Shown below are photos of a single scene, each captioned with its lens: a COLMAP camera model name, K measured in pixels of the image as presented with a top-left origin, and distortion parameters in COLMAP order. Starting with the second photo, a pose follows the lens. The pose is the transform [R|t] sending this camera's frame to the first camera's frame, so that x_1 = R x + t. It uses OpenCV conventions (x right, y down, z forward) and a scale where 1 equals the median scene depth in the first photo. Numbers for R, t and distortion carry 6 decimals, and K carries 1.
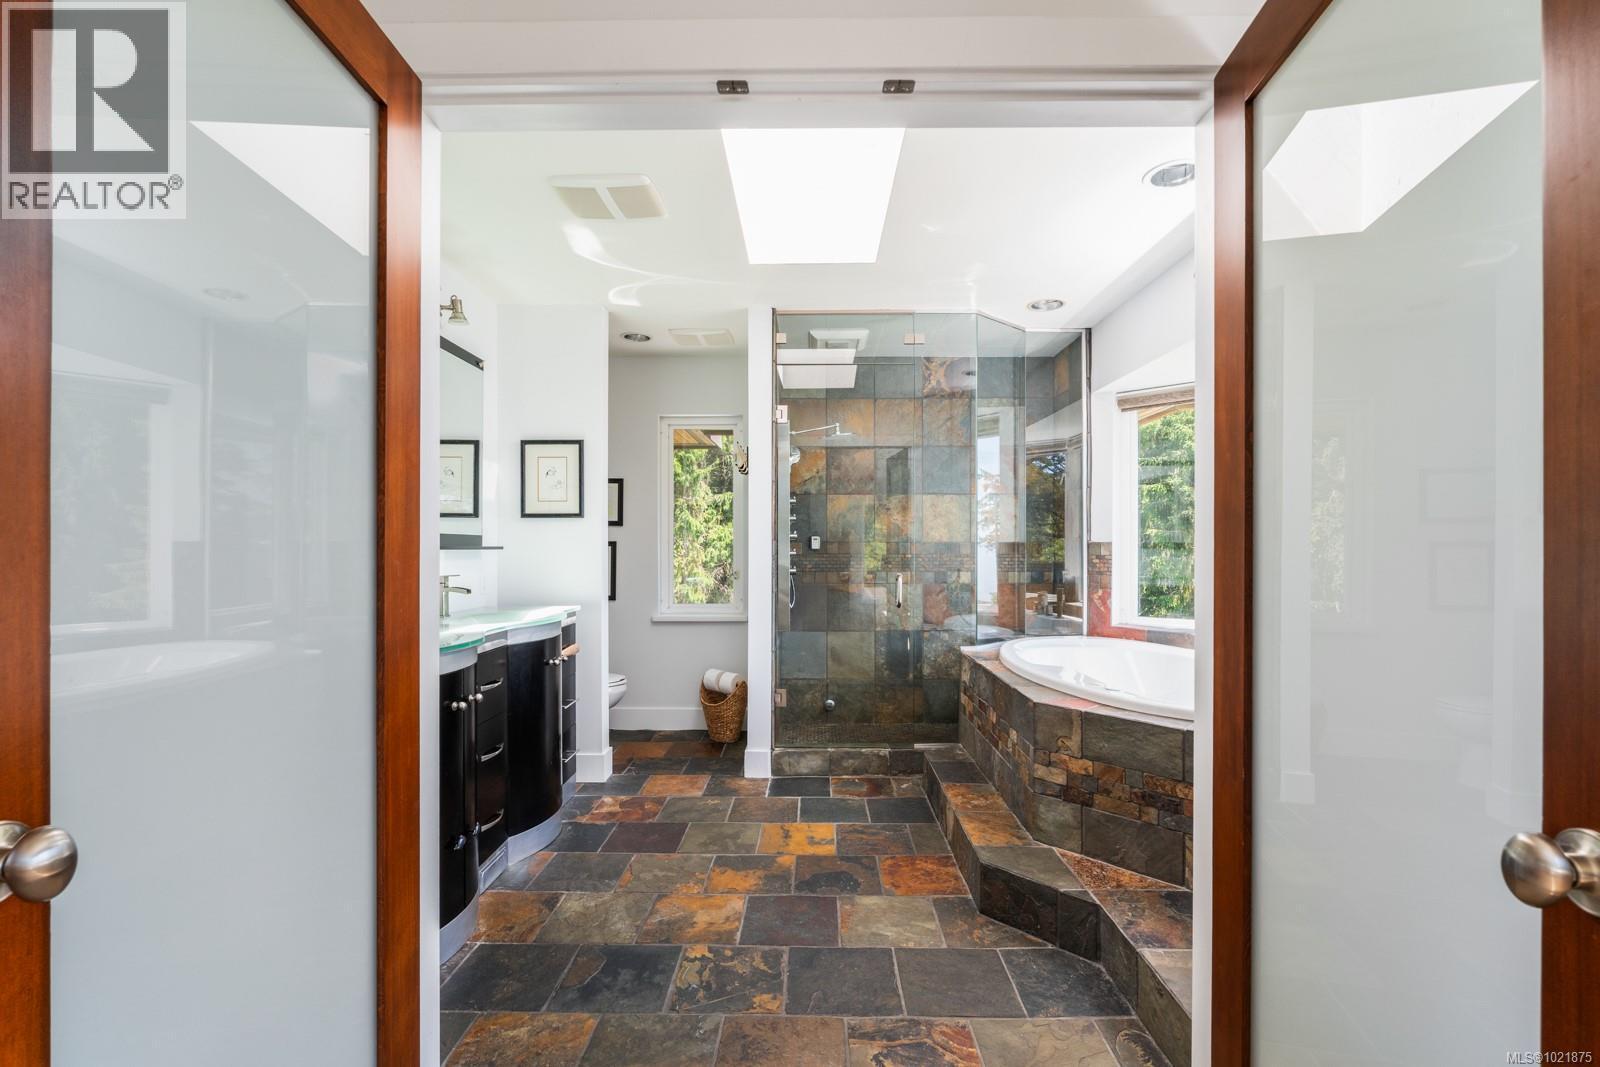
lens RADIAL K [[705.8, 0, 810.9], [0, 705.8, 542.9], [0, 0, 1]] dist [-0.003259, -0.000395]
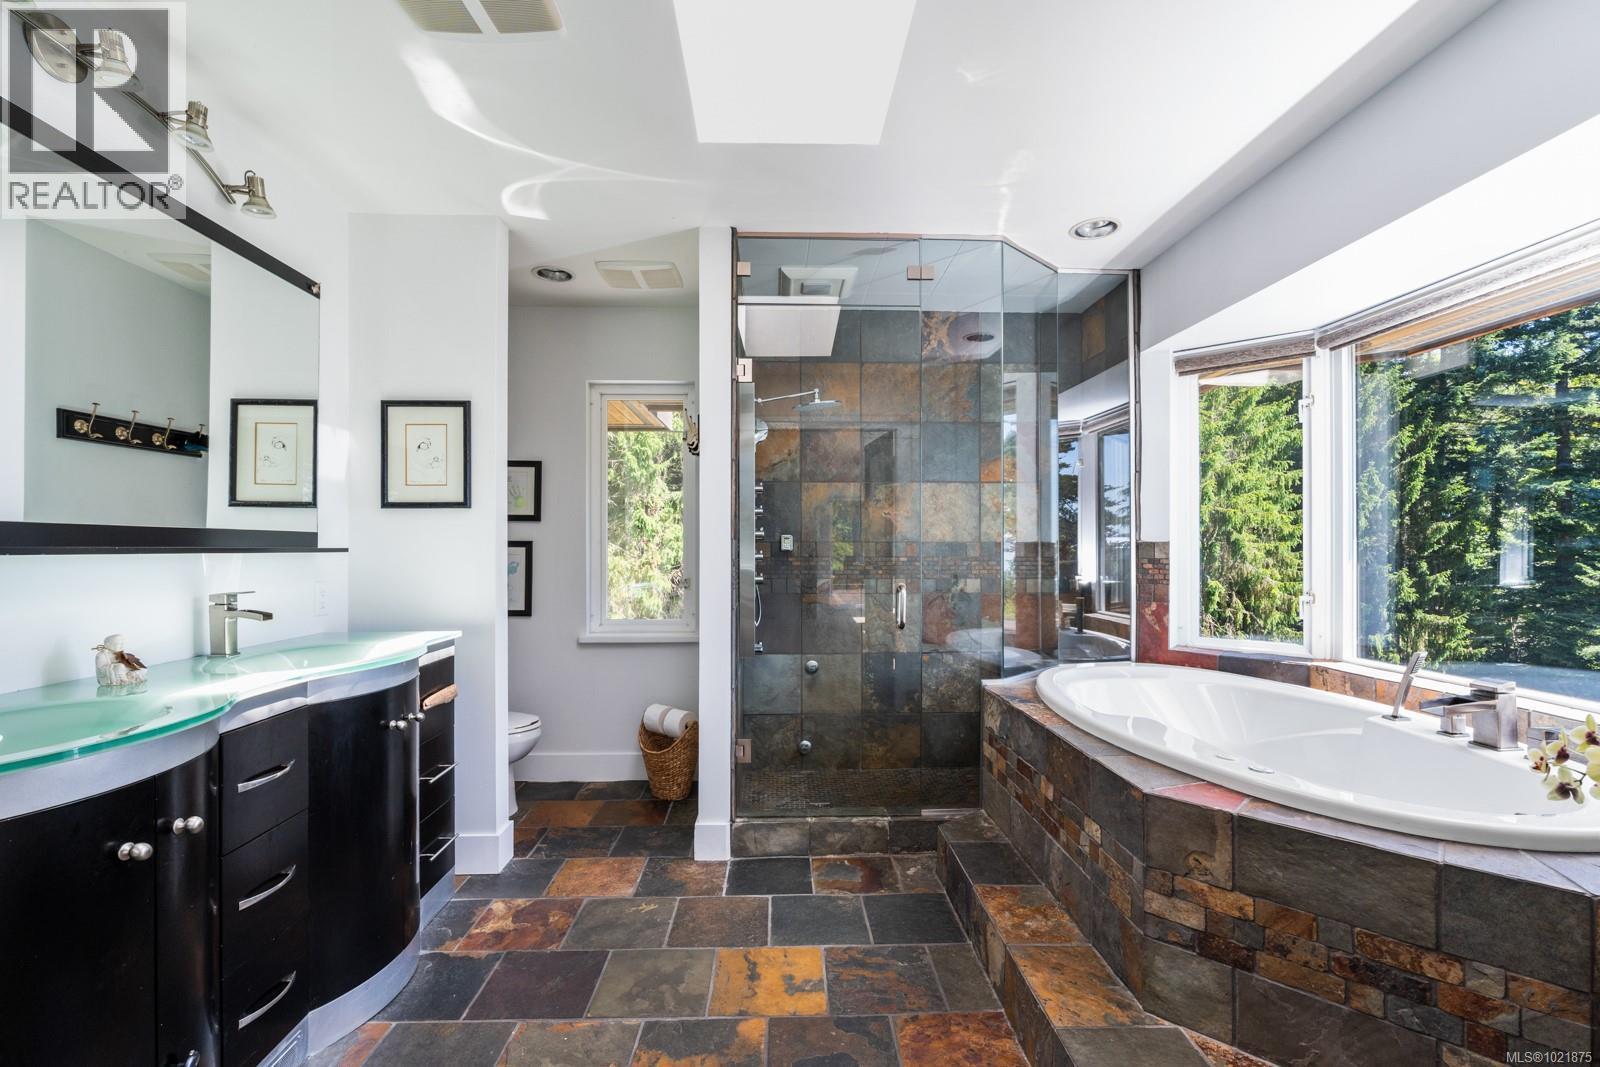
lens RADIAL K [[705.8, 0, 815.9], [0, 705.8, 546.9], [0, 0, 1]] dist [-0.003259, -0.000395]
pose [[0.998142, -0.000773, 0.060923, -0.011948], [0.000442, 0.999985, 0.005448, 0.000239], [-0.060926, -0.005411, 0.998128, 0.258983]]
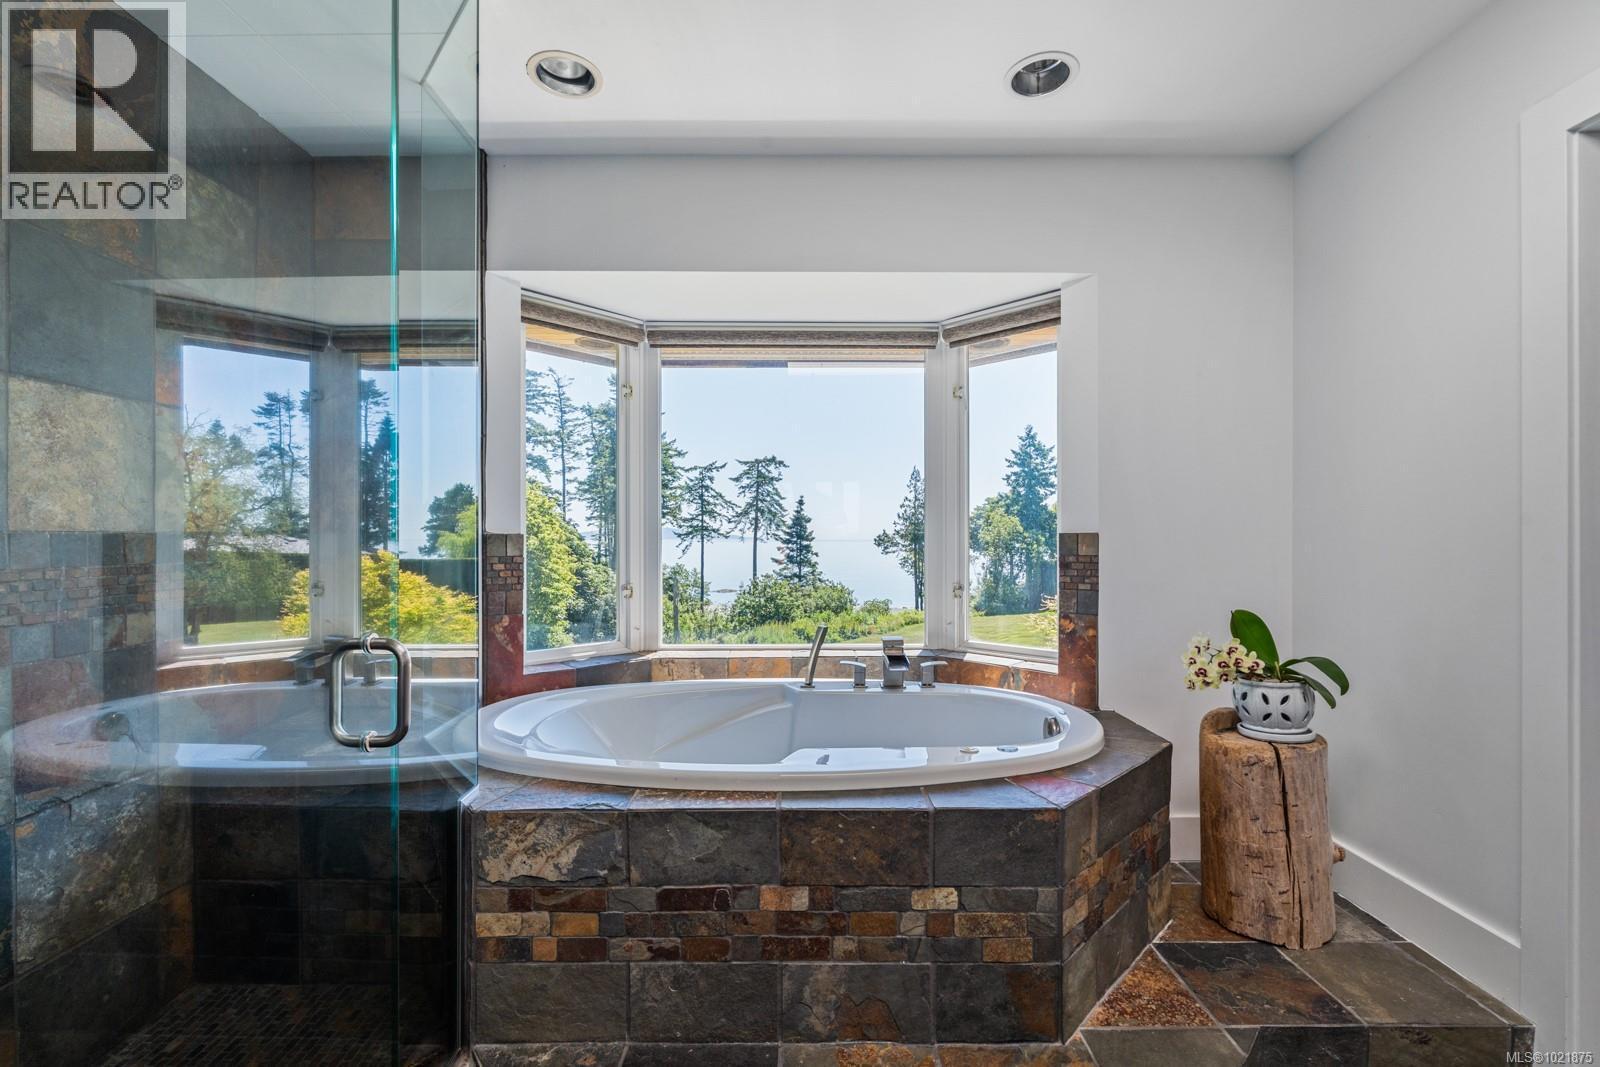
lens RADIAL K [[705.8, 0, 789.1], [0, 705.8, 532.8], [0, 0, 1]] dist [-0.003259, -0.000395]
pose [[-0.002607, 0.003111, 0.999992, -0.182027], [-0.005492, 0.999980, -0.003126, -0.001489], [-0.999982, -0.005500, -0.002590, 0.821870]]
